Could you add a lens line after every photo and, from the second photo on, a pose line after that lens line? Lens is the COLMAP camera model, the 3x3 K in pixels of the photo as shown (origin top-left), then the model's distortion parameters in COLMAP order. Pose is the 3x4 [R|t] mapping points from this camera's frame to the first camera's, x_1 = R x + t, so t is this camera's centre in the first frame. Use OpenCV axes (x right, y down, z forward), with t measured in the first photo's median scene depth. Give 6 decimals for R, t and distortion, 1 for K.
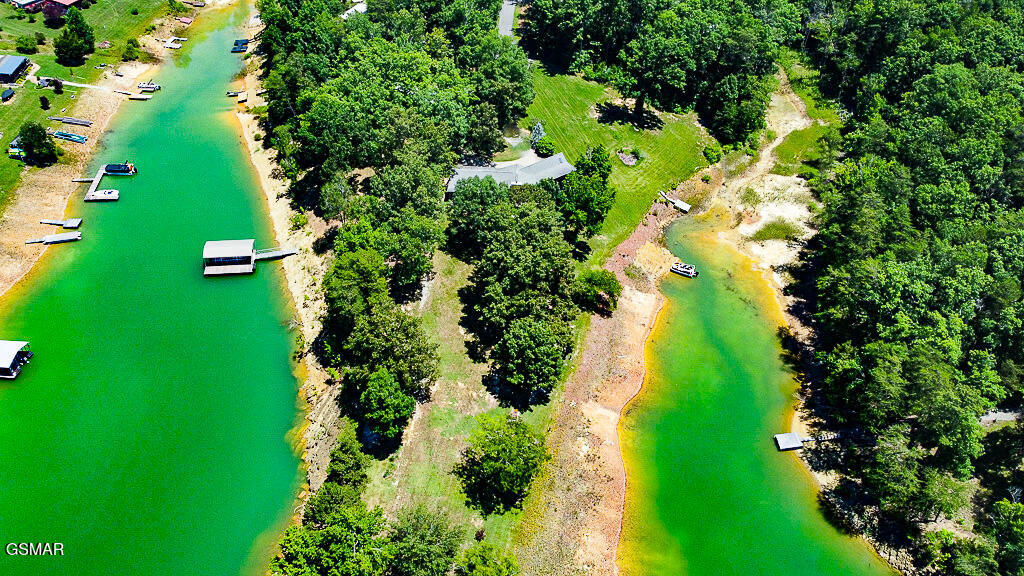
lens RADIAL K [[773.0, 0, 510.2], [0, 773.0, 283.6], [0, 0, 1]] dist [0.000230, -0.009544]
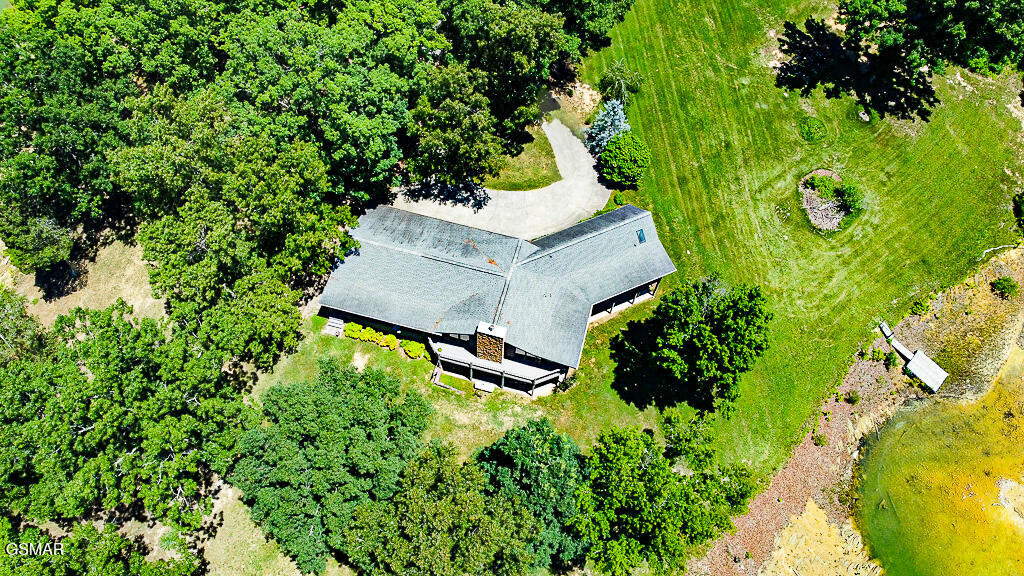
lens RADIAL K [[773.0, 0, 510.2], [0, 773.0, 283.6], [0, 0, 1]] dist [0.000230, -0.009544]
pose [[0.972144, 0.200139, -0.121988, 0.049743], [-0.147534, 0.926925, 0.345026, -0.242660], [0.182126, -0.317417, 0.930632, 0.580198]]
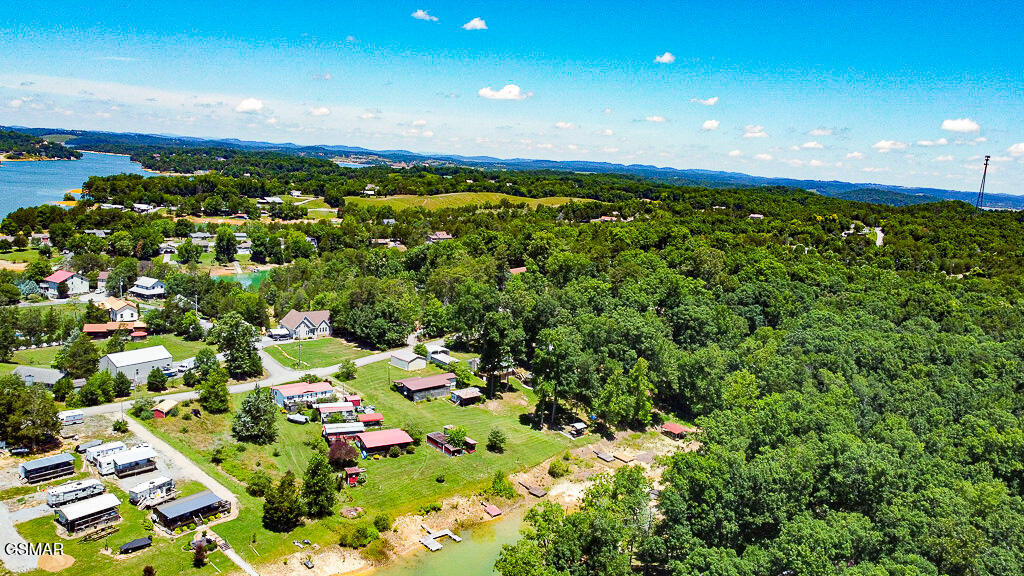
lens RADIAL K [[773.0, 0, 510.2], [0, 773.0, 283.6], [0, 0, 1]] dist [0.000230, -0.009544]
pose [[0.721977, 0.109030, -0.683273, 0.045259], [-0.463299, 0.809631, -0.360350, -0.360968], [0.513910, 0.576724, 0.635048, 0.629235]]
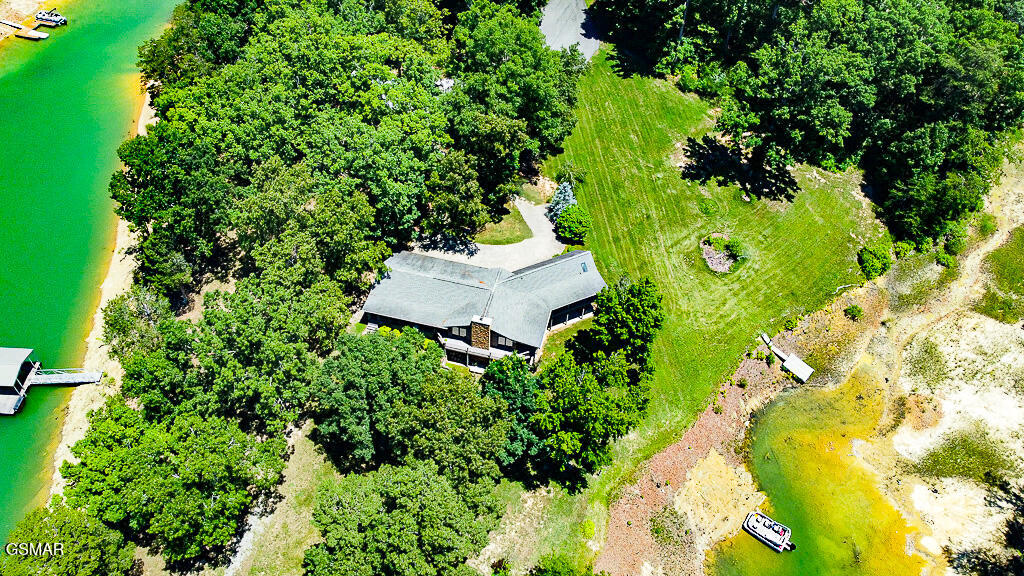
lens RADIAL K [[773.0, 0, 510.2], [0, 773.0, 283.6], [0, 0, 1]] dist [0.000230, -0.009544]
pose [[0.976660, 0.156658, -0.146948, 0.090078], [-0.136065, 0.980605, 0.141067, -0.203945], [0.166197, -0.117780, 0.979033, 0.414492]]
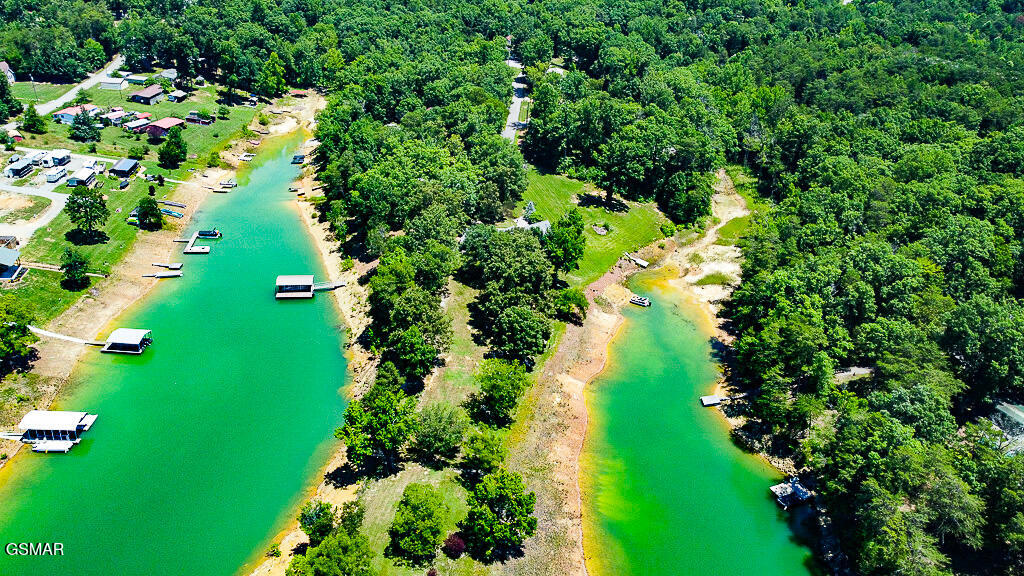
lens RADIAL K [[773.0, 0, 510.2], [0, 773.0, 283.6], [0, 0, 1]] dist [0.000230, -0.009544]
pose [[0.999903, 0.004742, -0.013073, 0.019350], [-0.007372, 0.977842, -0.209212, 0.198137], [0.011791, 0.209288, 0.977783, -0.246816]]
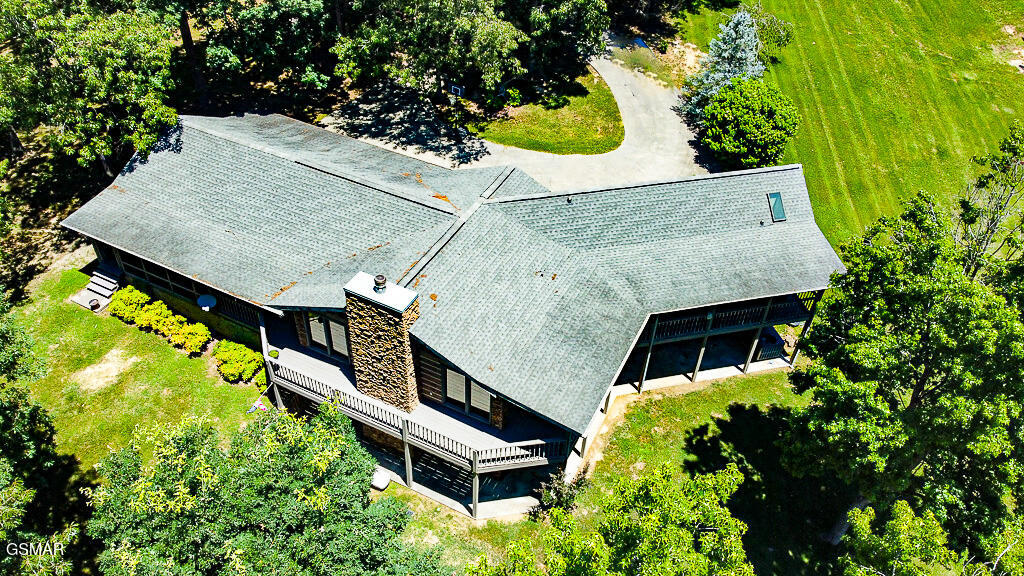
lens RADIAL K [[768.1, 0, 512.0], [0, 768.1, 288.0], [0, 0, 1]] dist [0.000841, -0.003819]
pose [[0.905322, 0.275523, -0.323231, 0.067237], [-0.267299, 0.961030, 0.070521, -0.128350], [0.330065, 0.022555, 0.943689, 0.759243]]
